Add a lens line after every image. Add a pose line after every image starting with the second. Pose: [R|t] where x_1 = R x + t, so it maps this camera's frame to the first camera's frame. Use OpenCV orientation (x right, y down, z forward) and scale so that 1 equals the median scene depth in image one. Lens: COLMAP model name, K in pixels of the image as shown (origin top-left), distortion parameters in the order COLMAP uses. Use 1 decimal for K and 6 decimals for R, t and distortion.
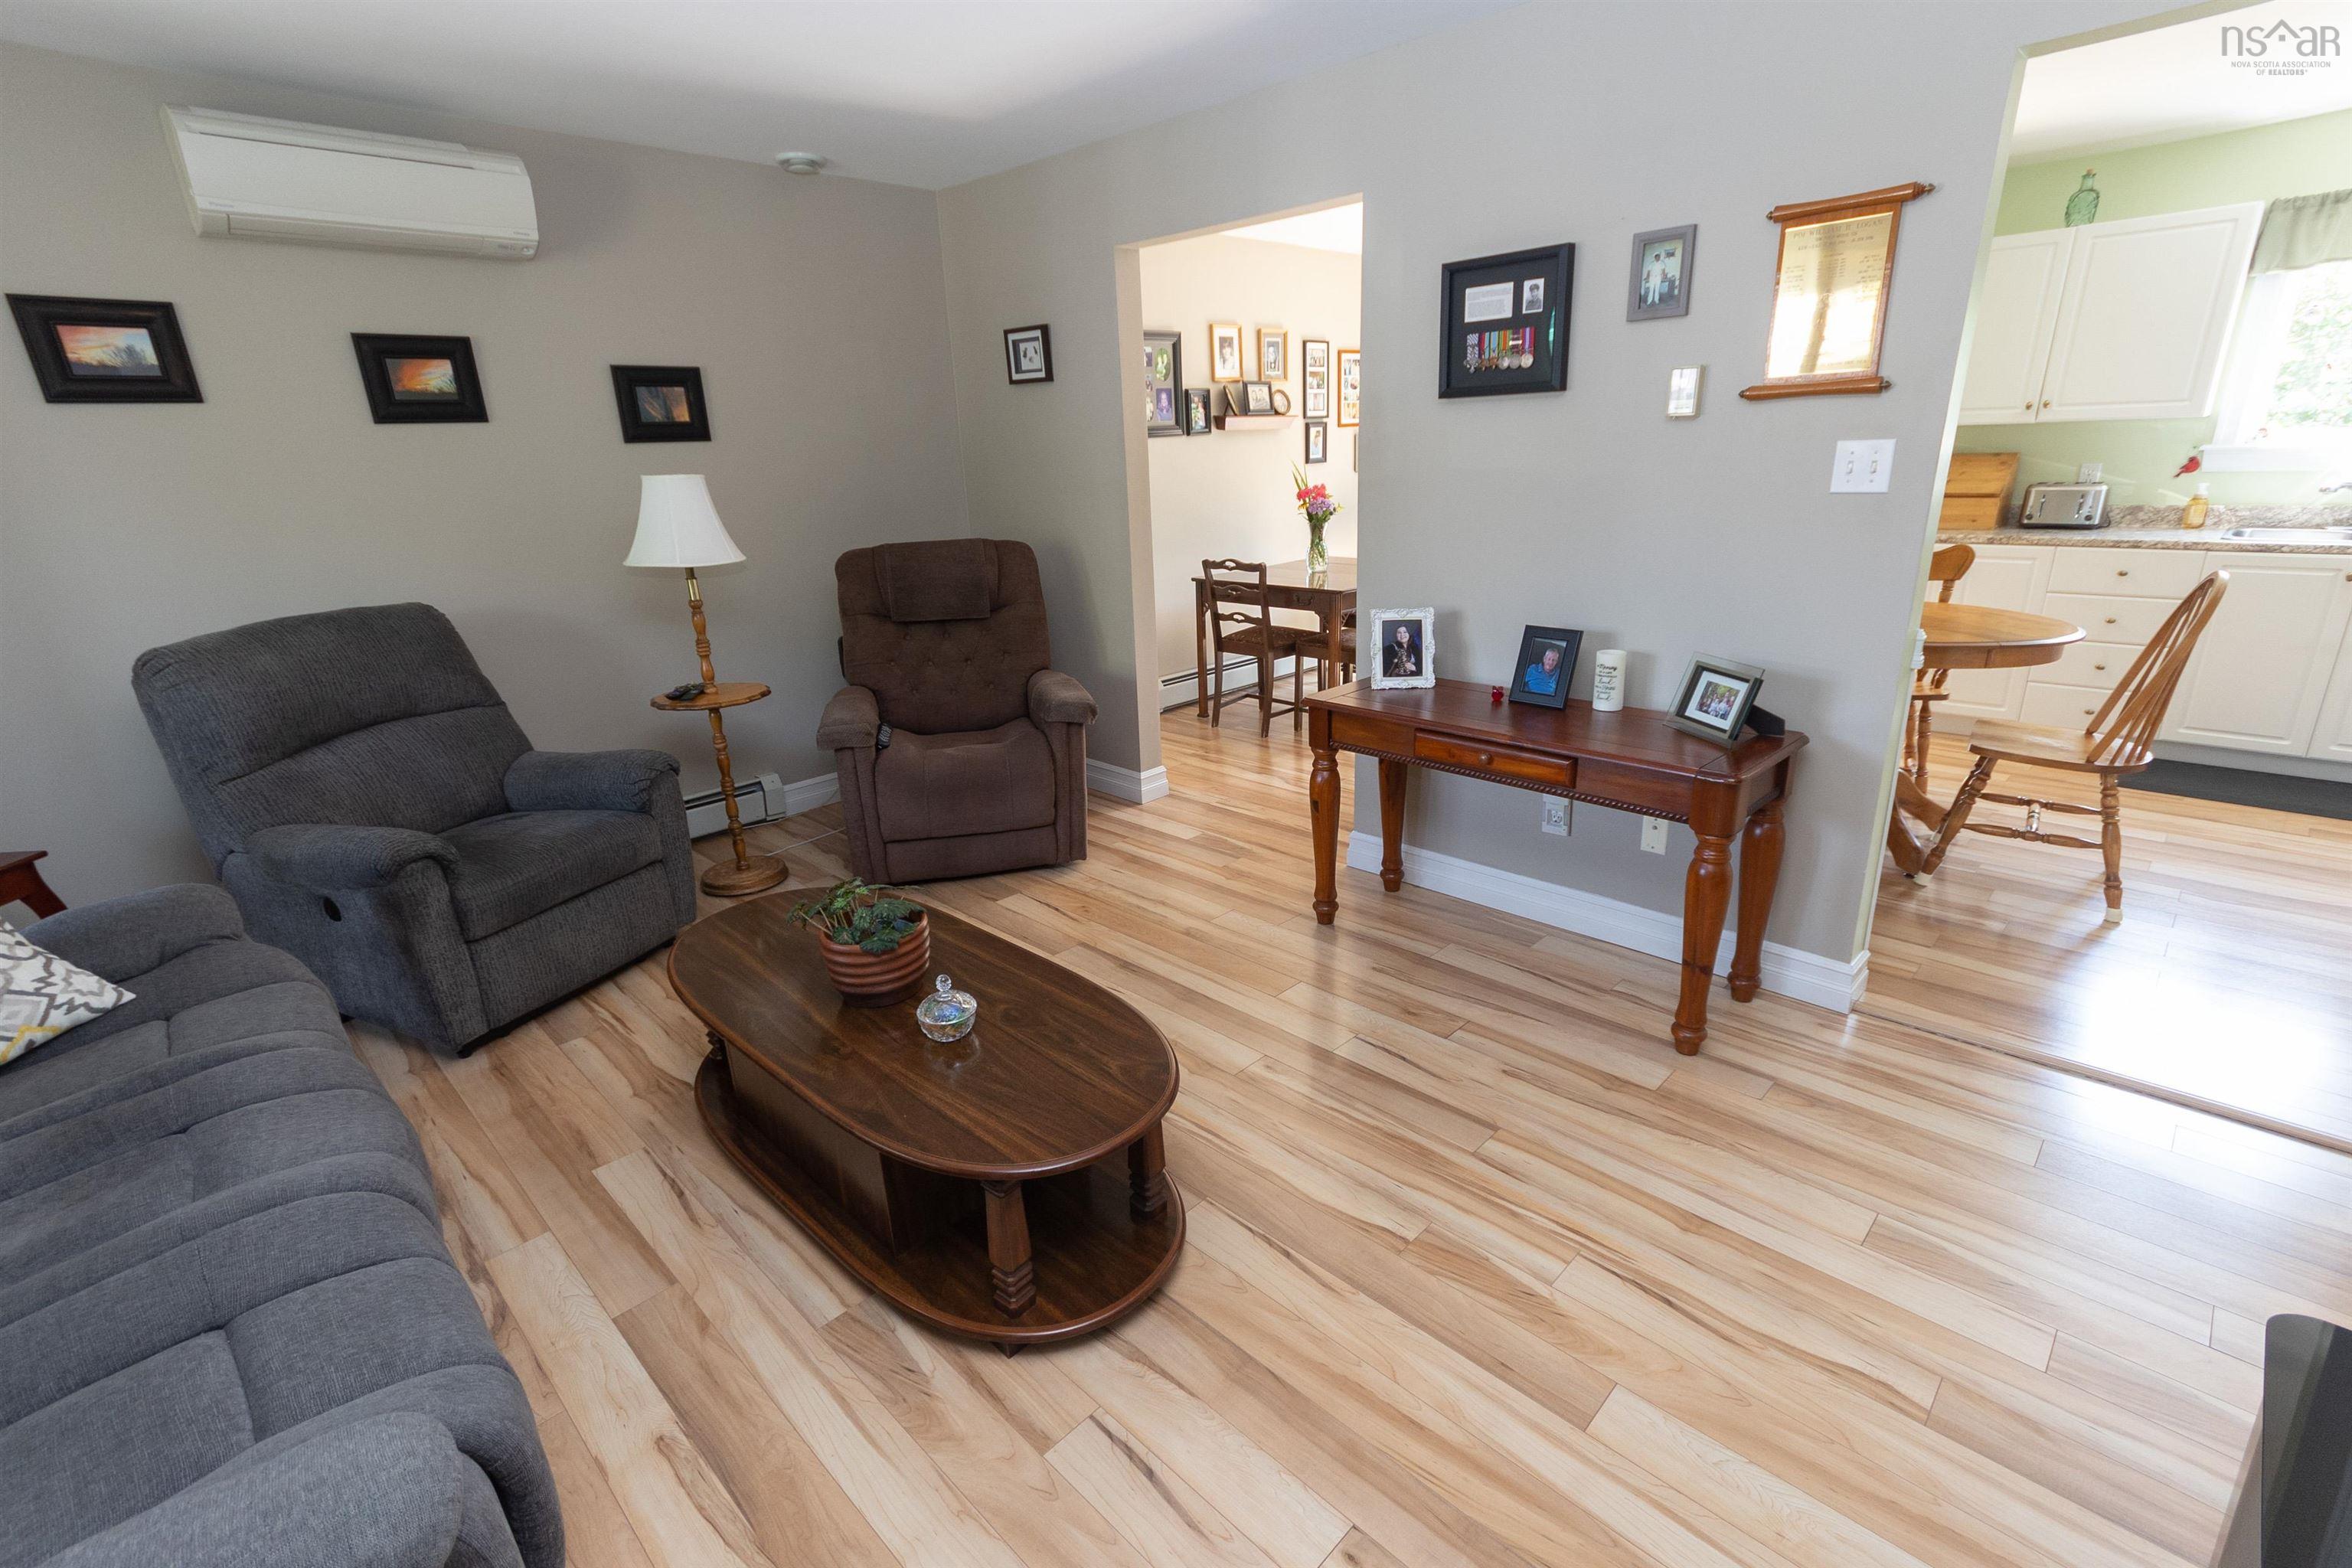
lens RADIAL K [[1072.5, 0, 1189.6], [0, 1072.5, 791.7], [0, 0, 1]] dist [0.010508, 0.000833]
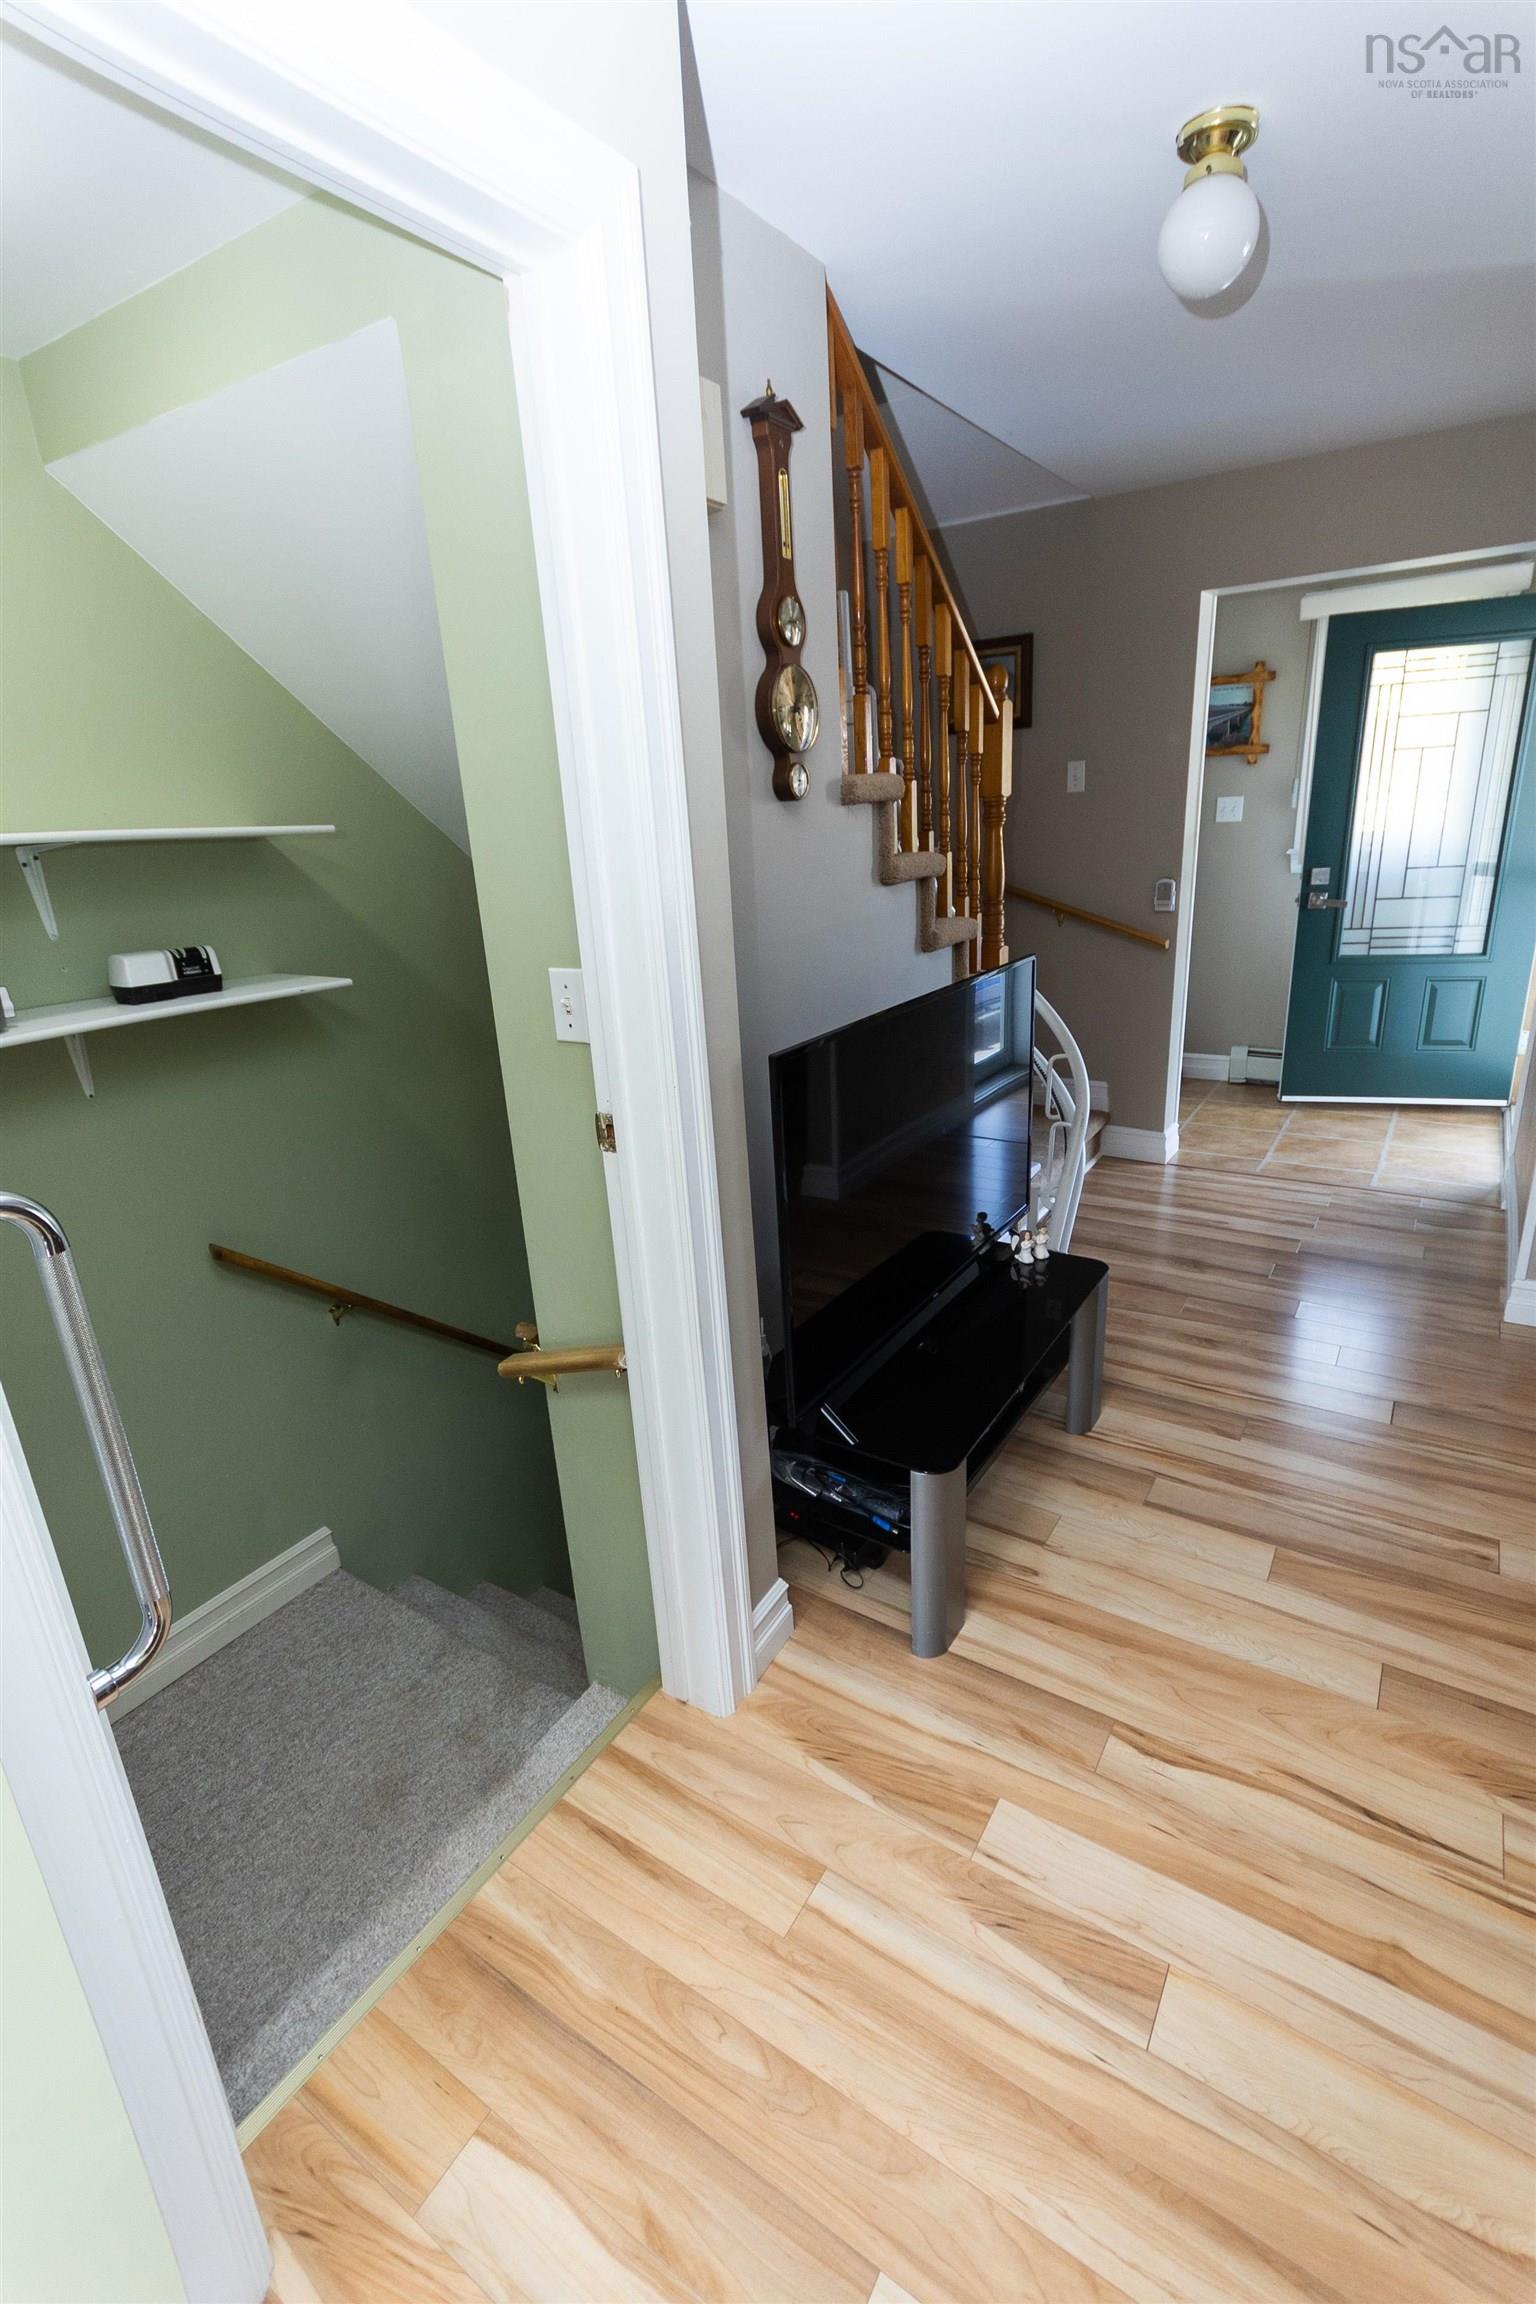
lens RADIAL K [[1050.7, 0, 777.2], [0, 1050.7, 1148.8], [0, 0, 1]] dist [0.010508, 0.000833]
pose [[-0.975628, 0.146988, -0.162925, 0.396807], [0.020800, 0.801094, 0.598177, -0.194286], [0.218443, 0.580209, -0.784627, 0.513112]]
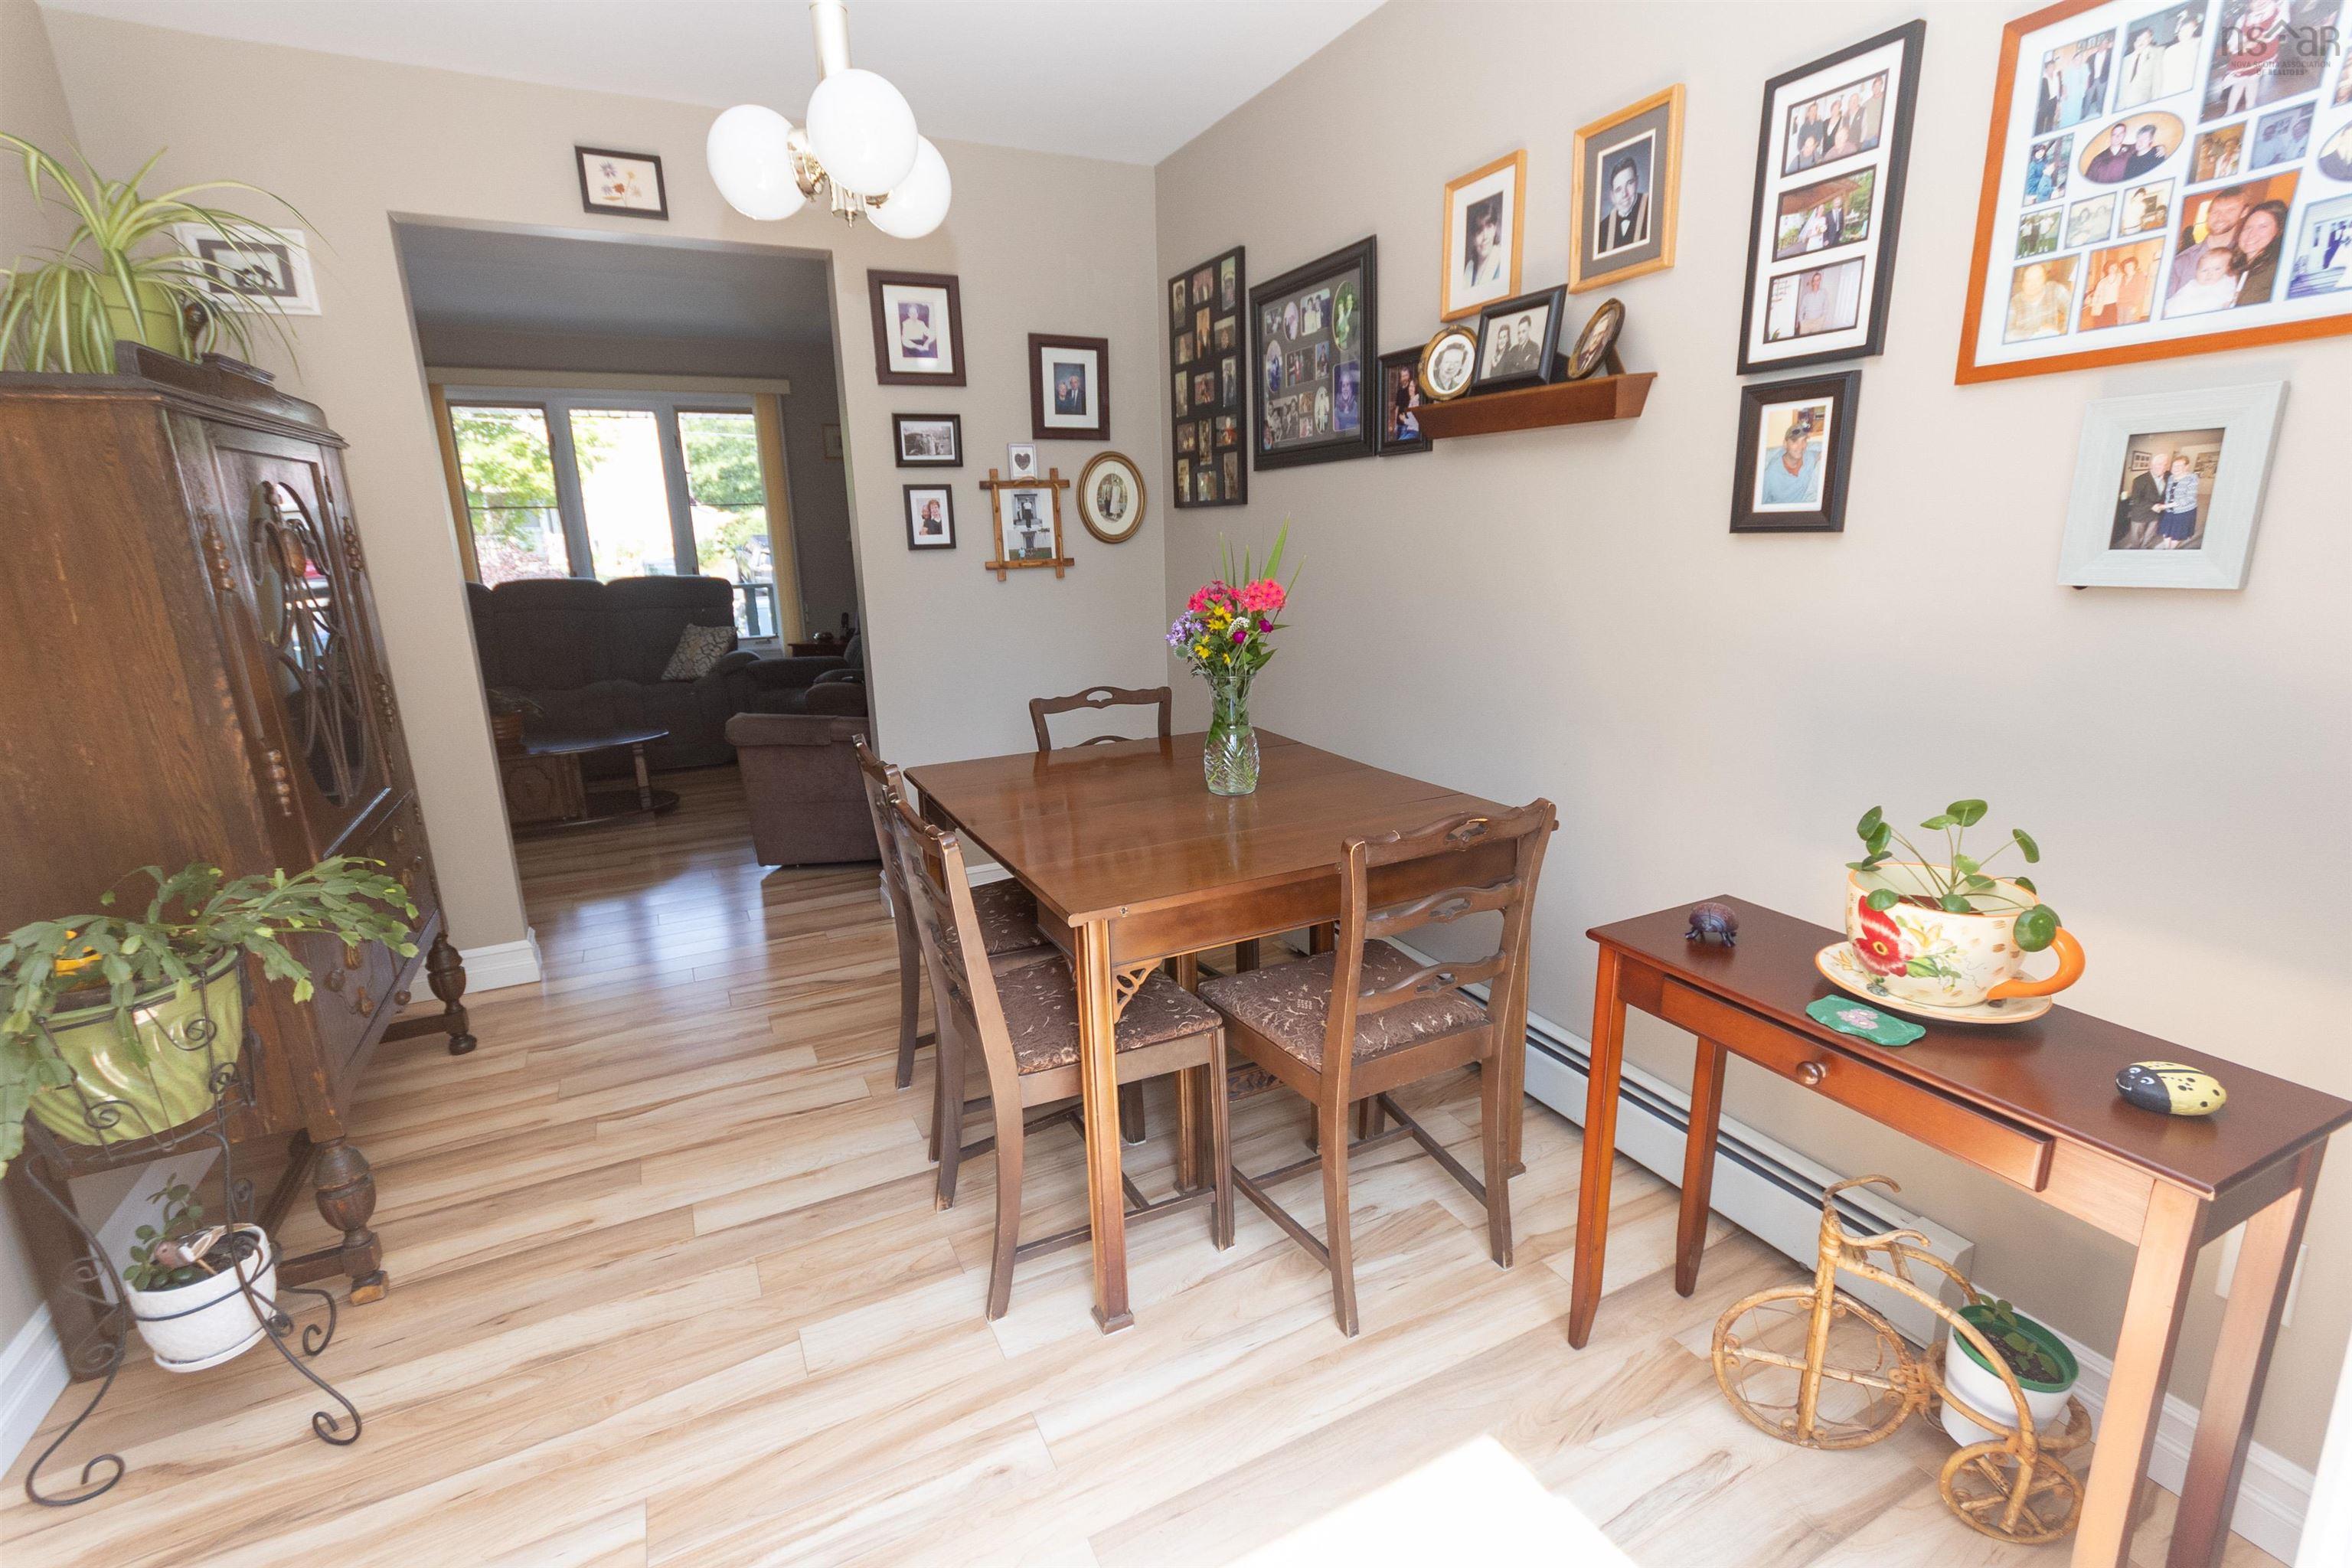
lens RADIAL K [[1067.5, 0, 1189.0], [0, 1067.5, 792.7], [0, 0, 1]] dist [0.010189, 0.001502]
pose [[-0.323321, 0.276298, -0.905054, 0.614089], [-0.265594, 0.891484, 0.367036, -0.437464], [0.908253, 0.359047, -0.214852, 1.348634]]
